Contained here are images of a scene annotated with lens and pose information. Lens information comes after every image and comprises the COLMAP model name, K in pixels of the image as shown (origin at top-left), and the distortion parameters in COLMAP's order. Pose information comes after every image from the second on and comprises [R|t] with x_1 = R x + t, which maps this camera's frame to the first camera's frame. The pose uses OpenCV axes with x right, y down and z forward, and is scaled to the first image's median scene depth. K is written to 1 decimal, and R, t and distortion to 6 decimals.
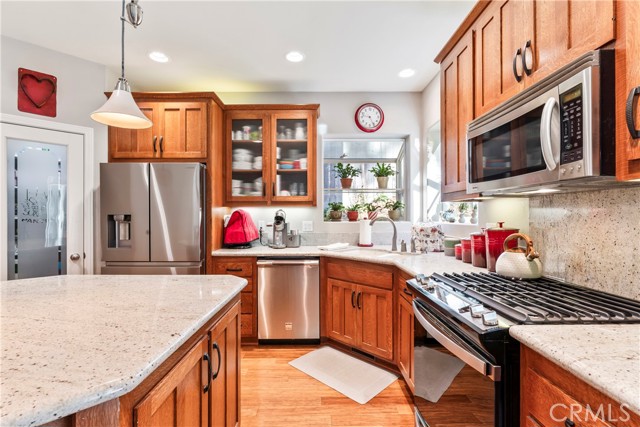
lens RADIAL K [[294.1, 0, 317.8], [0, 294.1, 214.1], [0, 0, 1]] dist [-0.001563, 0.000145]
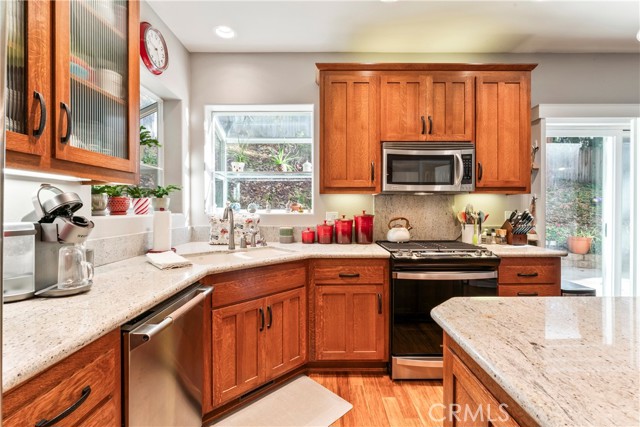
lens RADIAL K [[294.1, 0, 326.6], [0, 294.1, 208.1], [0, 0, 1]] dist [-0.001563, 0.000145]
pose [[-0.009759, 0.004905, 0.999940, -0.511276], [-0.006403, 0.999967, -0.004967, 0.013960], [-0.999932, -0.006451, -0.009727, 0.713588]]
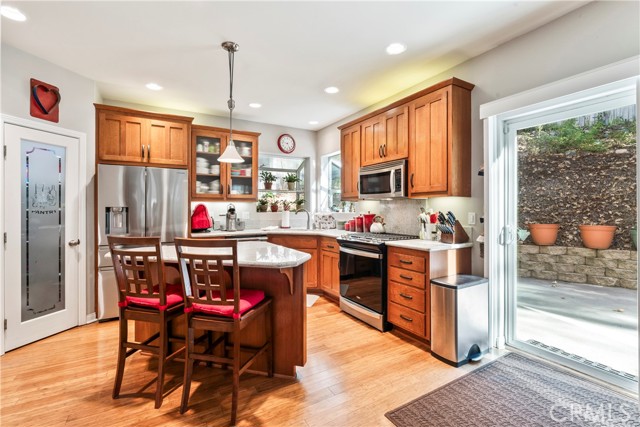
lens RADIAL K [[294.1, 0, 322.2], [0, 294.1, 208.1], [0, 0, 1]] dist [-0.001563, 0.000145]
pose [[0.859510, 0.001798, 0.511116, -0.494240], [-0.003169, 0.999993, 0.001812, 0.000517], [-0.511110, -0.003177, 0.859510, -0.443917]]
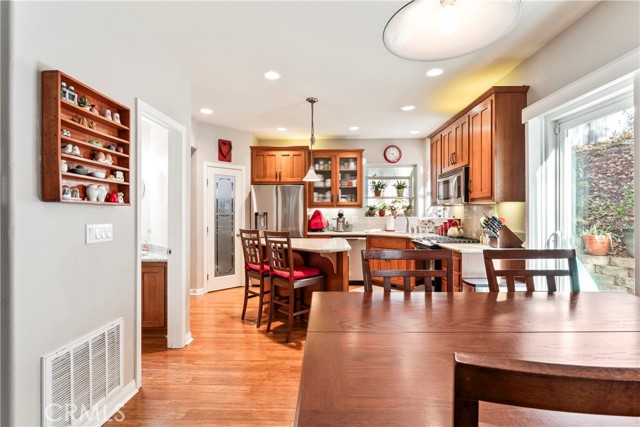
lens RADIAL K [[312.8, 0, 316.9], [0, 312.8, 213.7], [0, 0, 1]] dist [-0.001453, -0.000758]
pose [[0.999515, 0.001087, -0.031108, -0.220881], [-0.000891, 0.999980, 0.006299, -0.003062], [0.031114, -0.006268, 0.999496, -0.879063]]
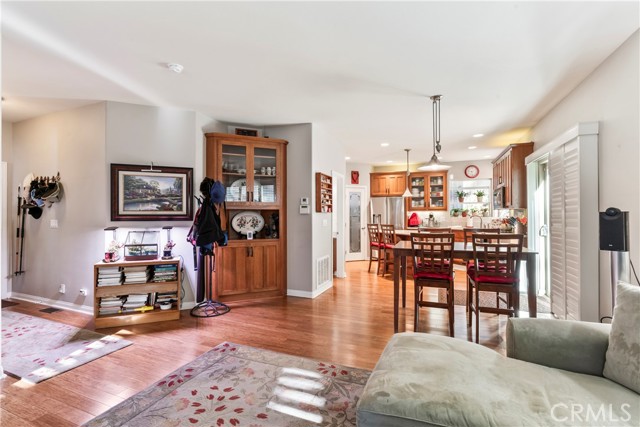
lens RADIAL K [[294.1, 0, 317.0], [0, 294.1, 215.1], [0, 0, 1]] dist [-0.001563, 0.000145]
pose [[0.926421, -0.002771, -0.376479, -0.091474], [0.005901, 0.999957, 0.007160, -0.014702], [0.376443, -0.008855, 0.926397, -1.788600]]
